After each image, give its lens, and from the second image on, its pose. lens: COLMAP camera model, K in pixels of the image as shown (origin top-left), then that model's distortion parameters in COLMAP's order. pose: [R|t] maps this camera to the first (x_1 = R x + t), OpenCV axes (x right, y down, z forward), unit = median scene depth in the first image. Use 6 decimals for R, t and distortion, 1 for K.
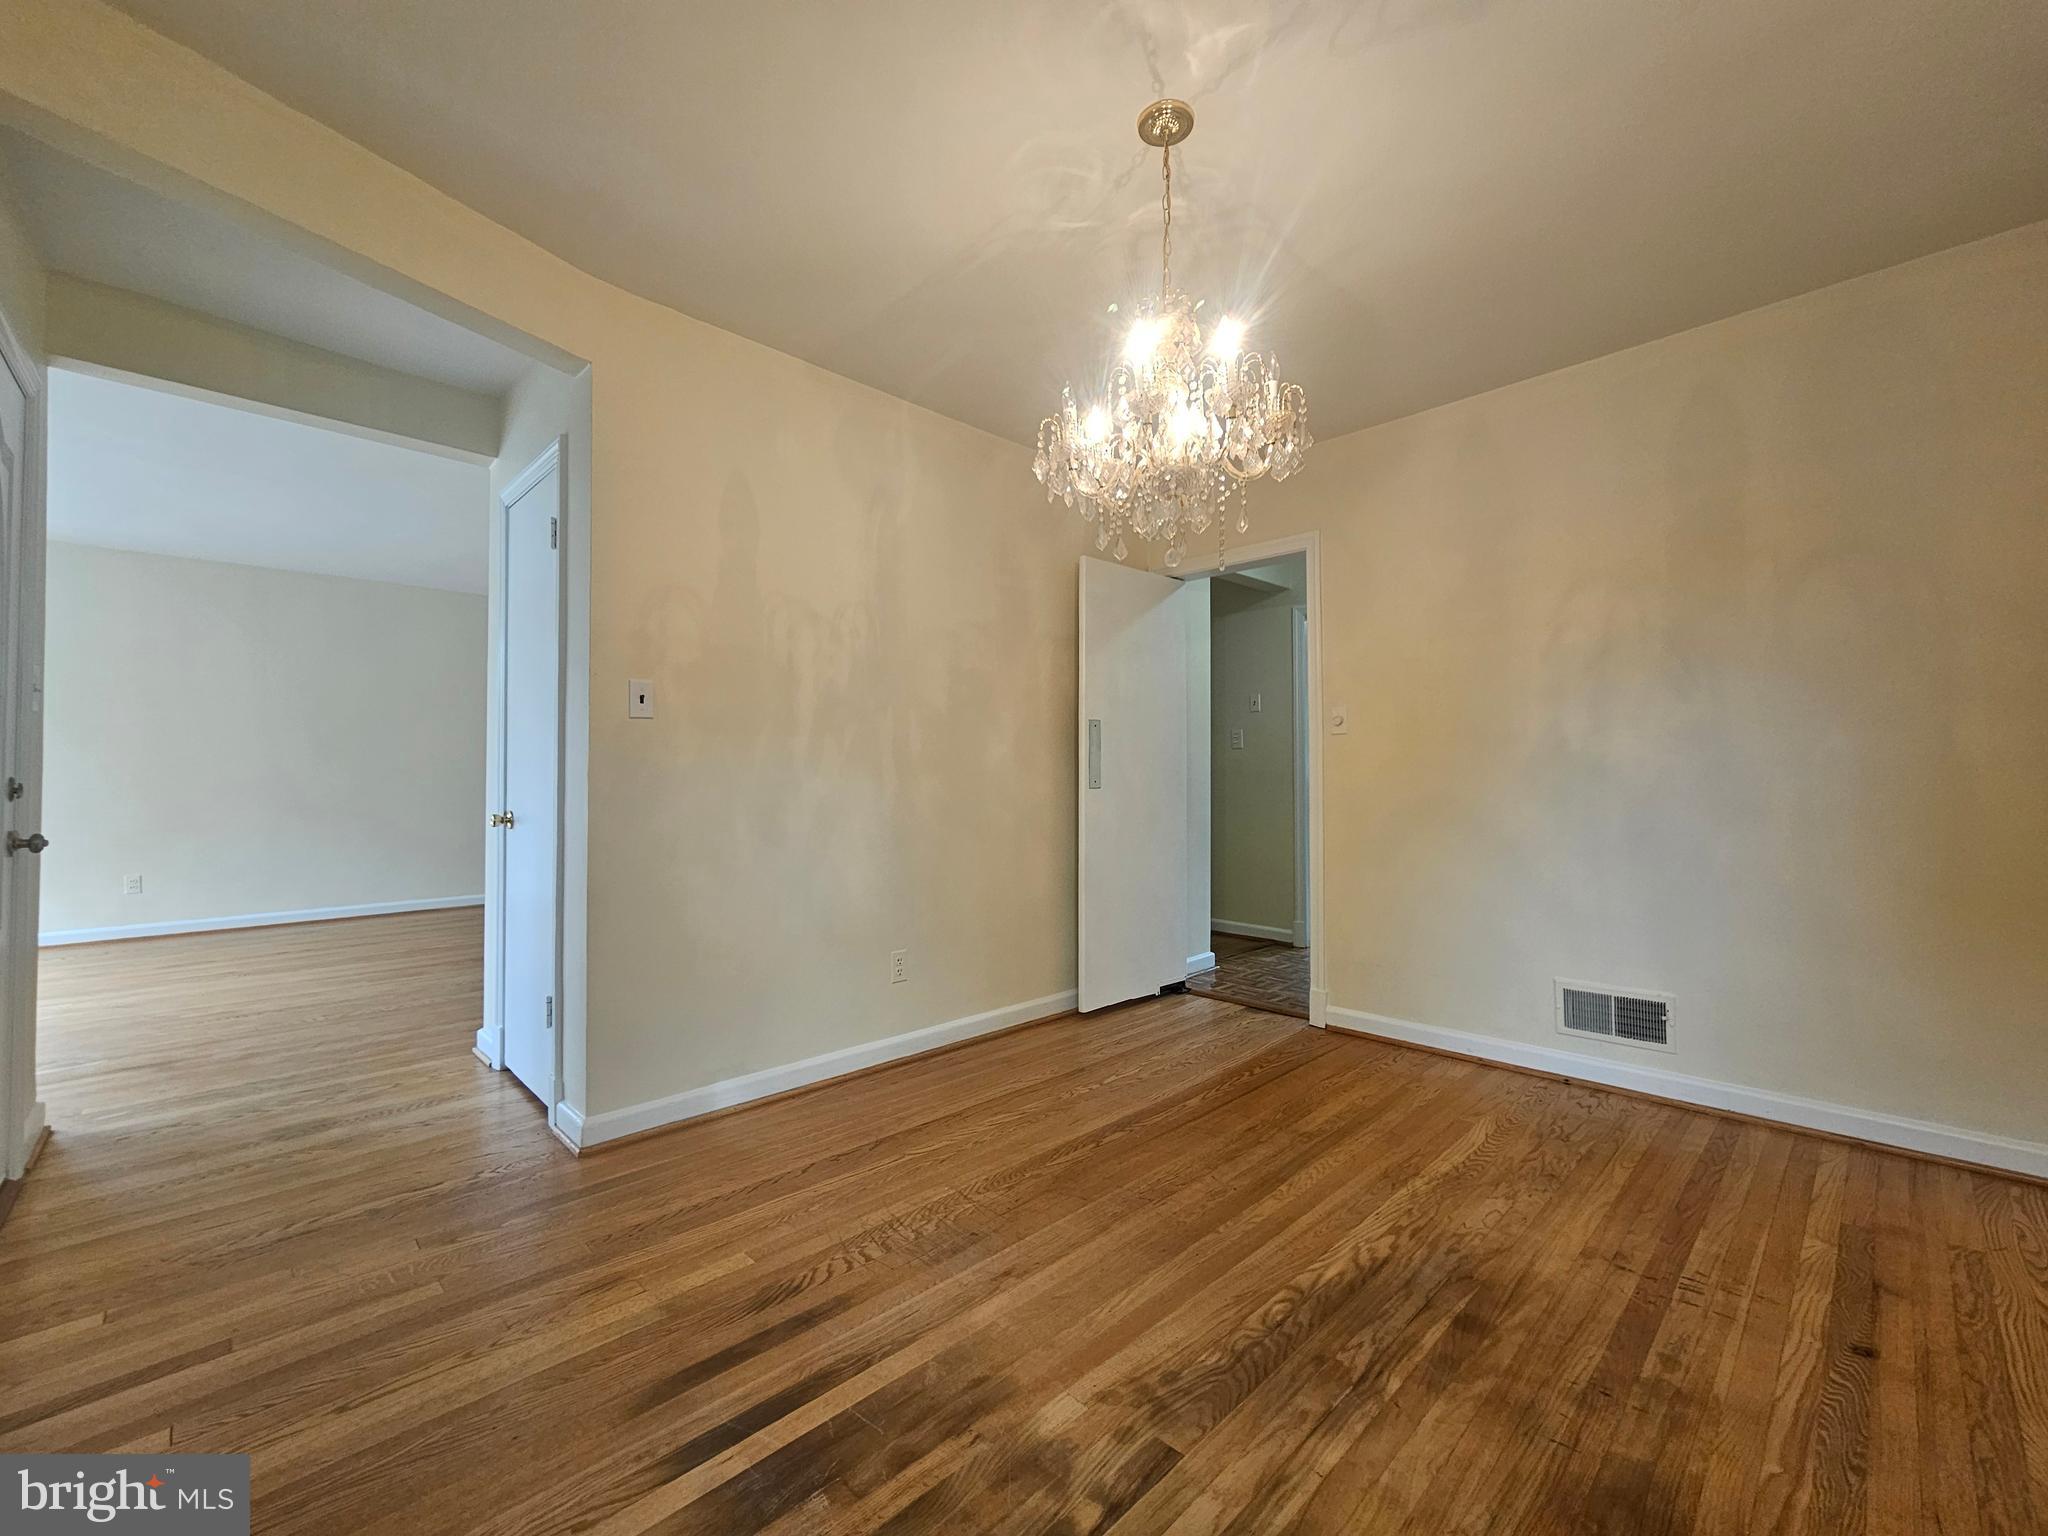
lens RADIAL K [[844.1, 0, 1031.4], [0, 844.1, 762.1], [0, 0, 1]] dist [-0.003390, 0.003070]
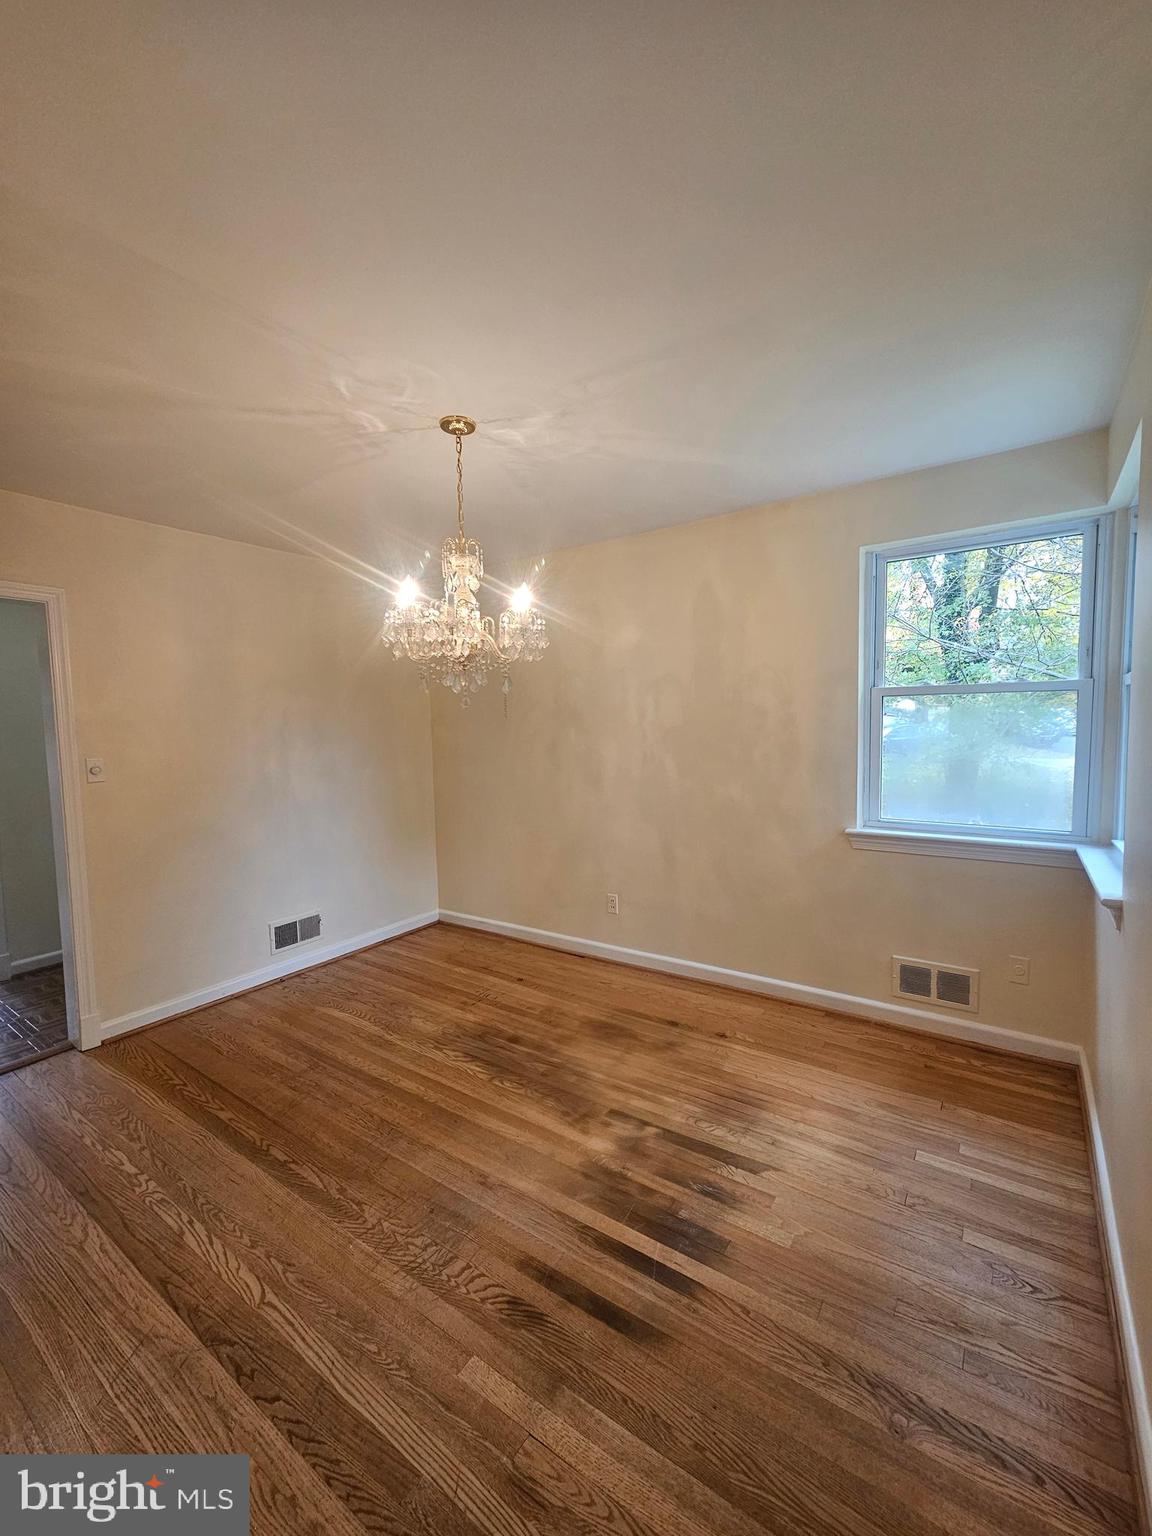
lens RADIAL K [[633.1, 0, 579.4], [0, 633.1, 767.3], [0, 0, 1]] dist [-0.003390, 0.003070]
pose [[-0.186269, -0.059753, 0.980680, -1.105959], [0.005314, 0.998073, 0.061822, -0.193223], [-0.982484, 0.016727, -0.185593, 1.025267]]
